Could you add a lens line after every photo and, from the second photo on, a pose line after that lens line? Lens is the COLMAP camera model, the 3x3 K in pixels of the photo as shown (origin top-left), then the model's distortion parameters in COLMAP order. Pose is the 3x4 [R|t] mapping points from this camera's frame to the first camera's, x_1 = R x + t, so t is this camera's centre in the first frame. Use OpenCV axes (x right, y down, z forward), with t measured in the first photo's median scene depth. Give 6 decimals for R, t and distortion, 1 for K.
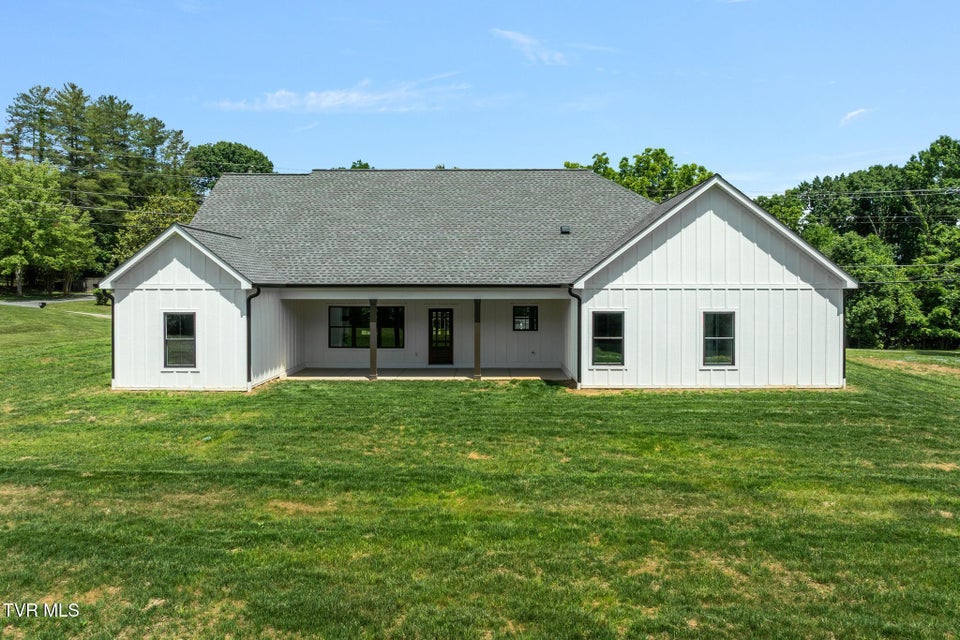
lens RADIAL K [[667.5, 0, 480.4], [0, 667.5, 301.8], [0, 0, 1]] dist [-0.038200, -0.002210]
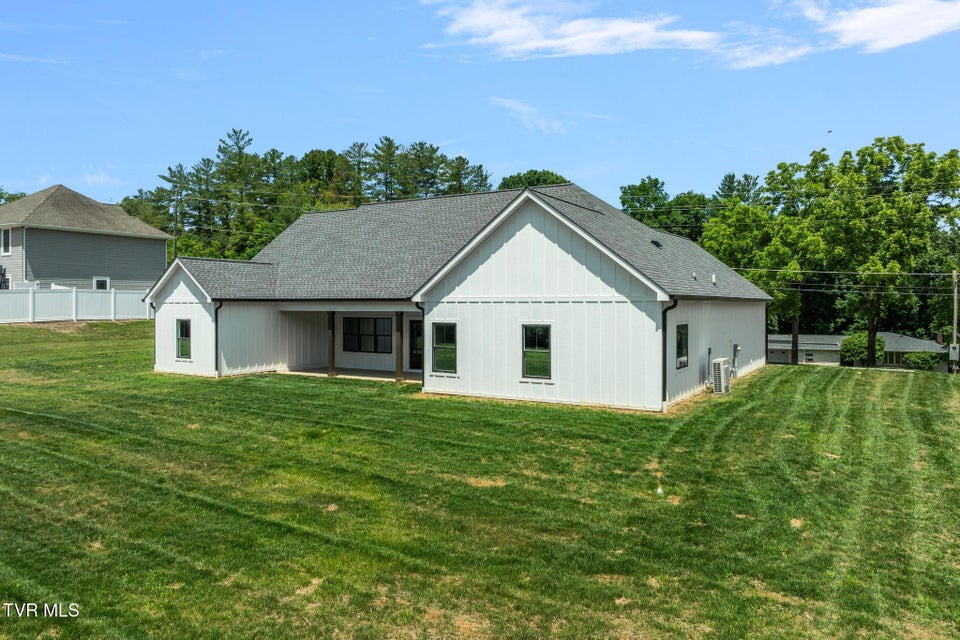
lens RADIAL K [[667.5, 0, 484.2], [0, 667.5, 314.0], [0, 0, 1]] dist [-0.038200, -0.002210]
pose [[0.865887, 0.006413, -0.500199, 0.789160], [-0.009489, 0.999948, -0.003606, 0.003513], [0.500150, 0.007869, 0.865903, 0.093818]]
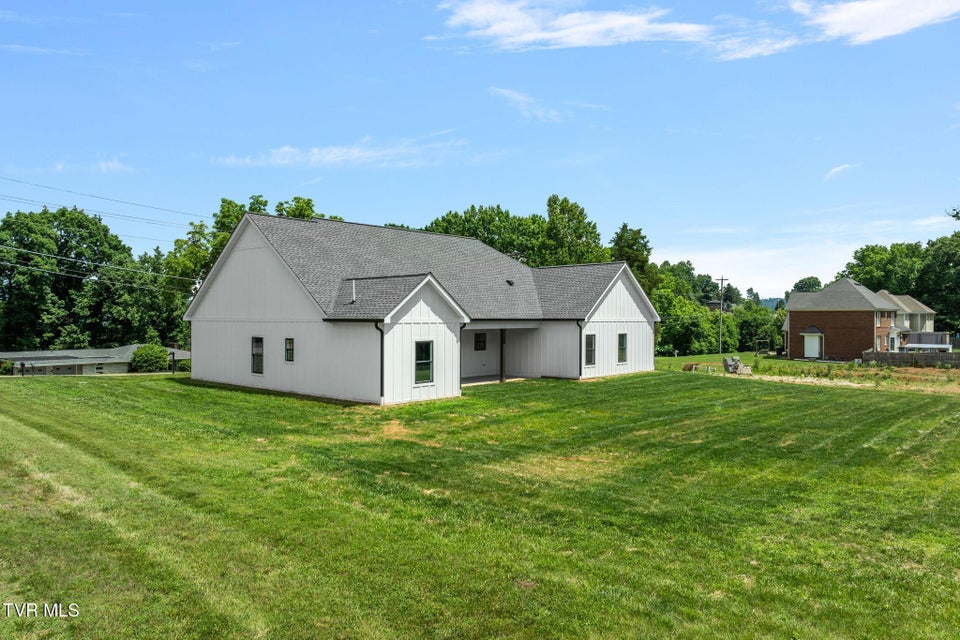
lens RADIAL K [[667.5, 0, 478.2], [0, 667.5, 320.6], [0, 0, 1]] dist [-0.038200, -0.002210]
pose [[0.661069, -0.002865, 0.750320, -1.335111], [0.014663, 0.999851, -0.009100, -0.010080], [-0.750182, 0.017018, 0.661012, 0.050501]]
